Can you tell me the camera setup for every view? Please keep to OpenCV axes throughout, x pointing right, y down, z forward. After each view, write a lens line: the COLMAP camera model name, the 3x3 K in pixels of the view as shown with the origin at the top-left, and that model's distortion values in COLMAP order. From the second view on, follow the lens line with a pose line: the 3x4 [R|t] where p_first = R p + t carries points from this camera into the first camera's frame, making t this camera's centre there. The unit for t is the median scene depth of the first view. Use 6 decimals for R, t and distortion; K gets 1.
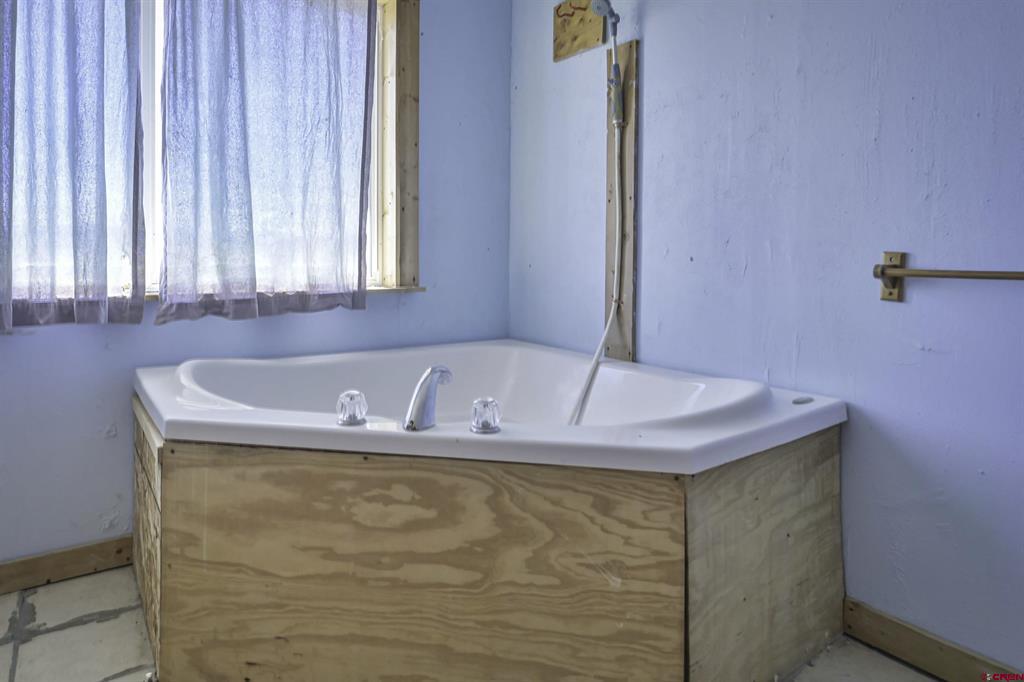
lens RADIAL K [[575.6, 0, 453.7], [0, 575.6, 271.5], [0, 0, 1]] dist [-0.023223, 0.000199]
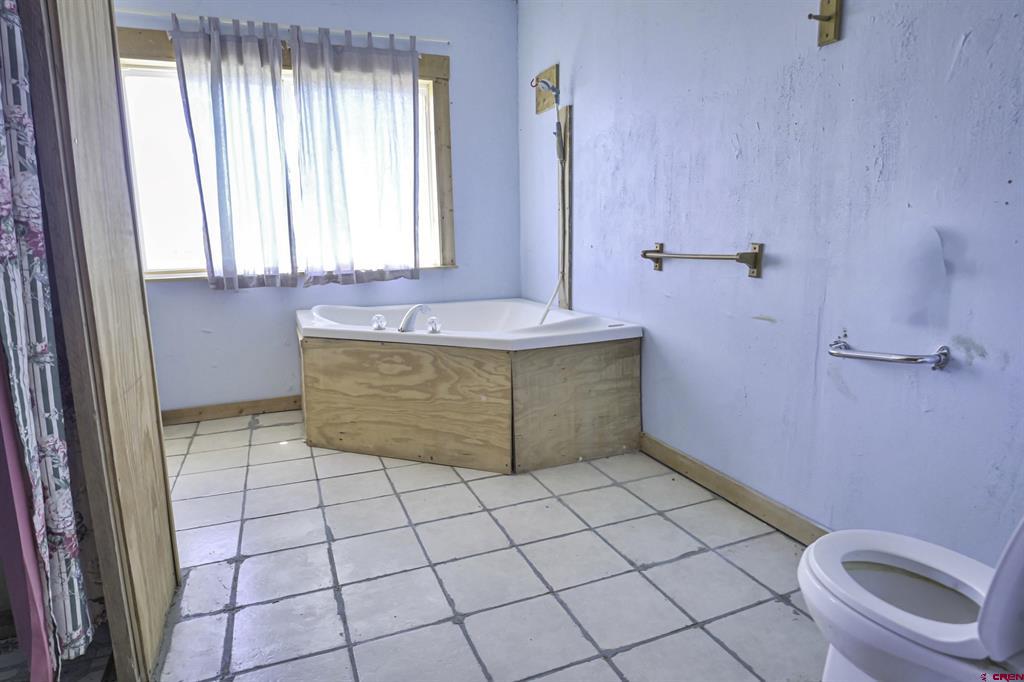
lens RADIAL K [[595.3, 0, 512.0], [0, 595.3, 341.0], [0, 0, 1]] dist [-0.015478, 0.000896]
pose [[0.974250, 0.014315, -0.225017, 0.757879], [0.020920, 0.987938, 0.153427, -0.027326], [0.224499, -0.154184, 0.962199, -0.983692]]
